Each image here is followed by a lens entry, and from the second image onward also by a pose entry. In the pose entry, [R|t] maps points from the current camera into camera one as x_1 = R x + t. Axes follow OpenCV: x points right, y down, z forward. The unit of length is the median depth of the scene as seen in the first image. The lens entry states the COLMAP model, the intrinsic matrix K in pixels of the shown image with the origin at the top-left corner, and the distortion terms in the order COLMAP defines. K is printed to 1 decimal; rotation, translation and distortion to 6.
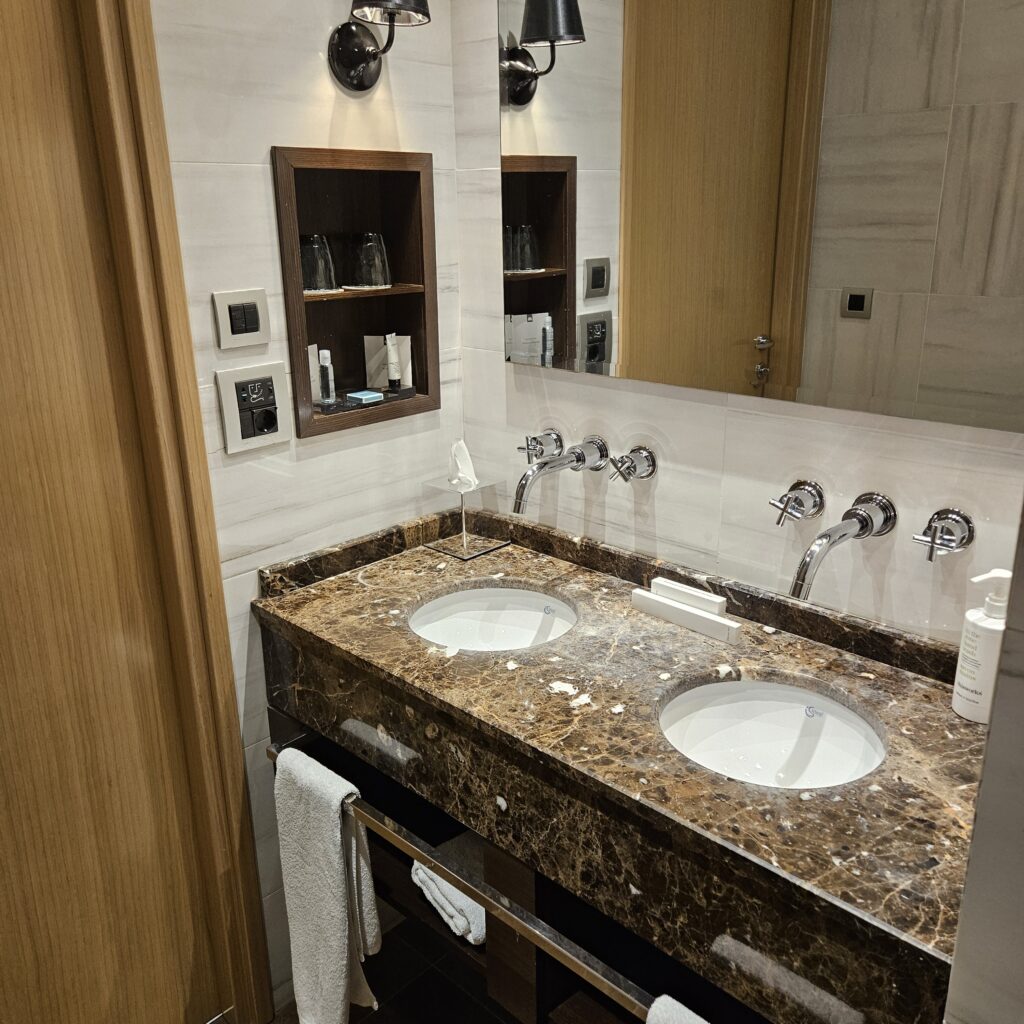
lens RADIAL K [[924.1, 0, 512.0], [0, 924.1, 512.0], [0, 0, 1]] dist [0.004486, 0.001574]
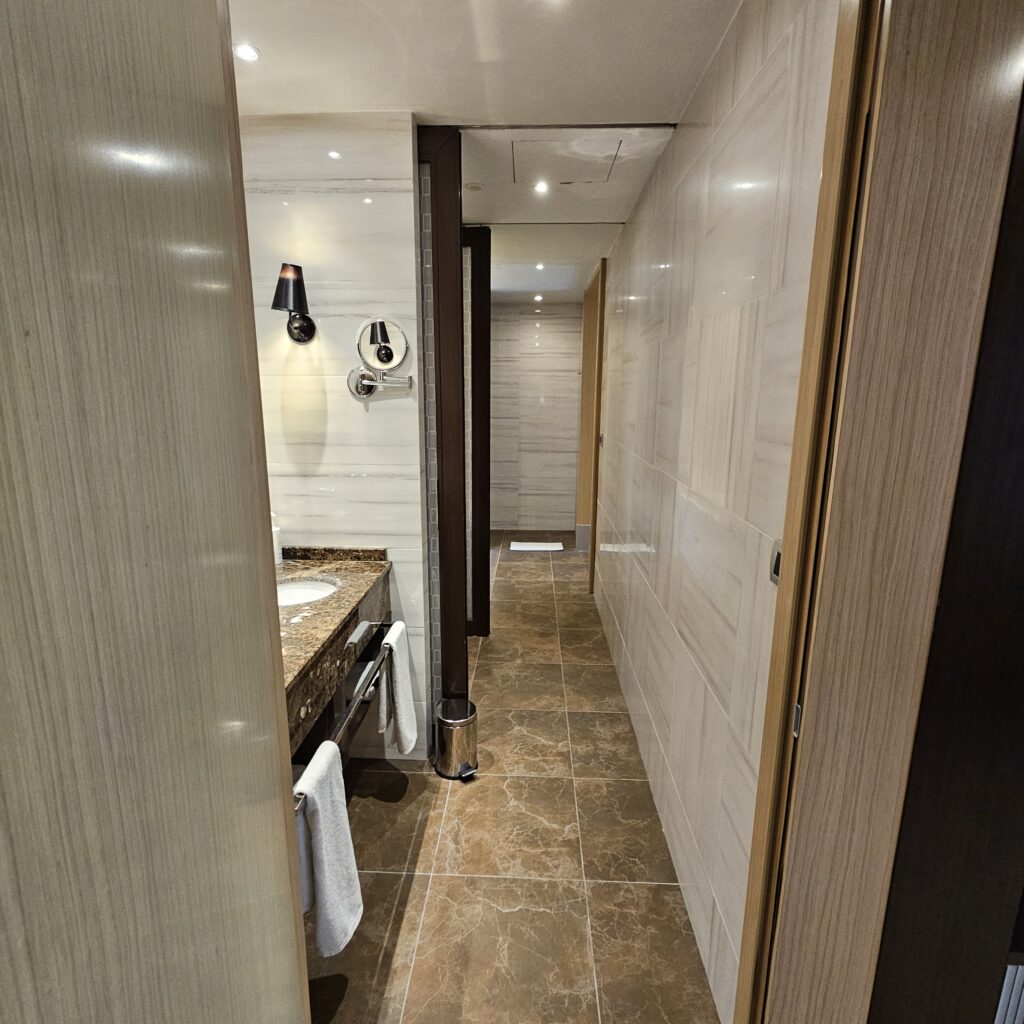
lens RADIAL K [[571.6, 0, 512.0], [0, 571.6, 512.0], [0, 0, 1]] dist [0.000194, 0.000069]
pose [[-0.672190, -0.141759, 0.726681, -1.263318], [0.236155, 0.889180, 0.391906, -0.449569], [-0.701706, 0.435045, -0.564220, 1.368000]]
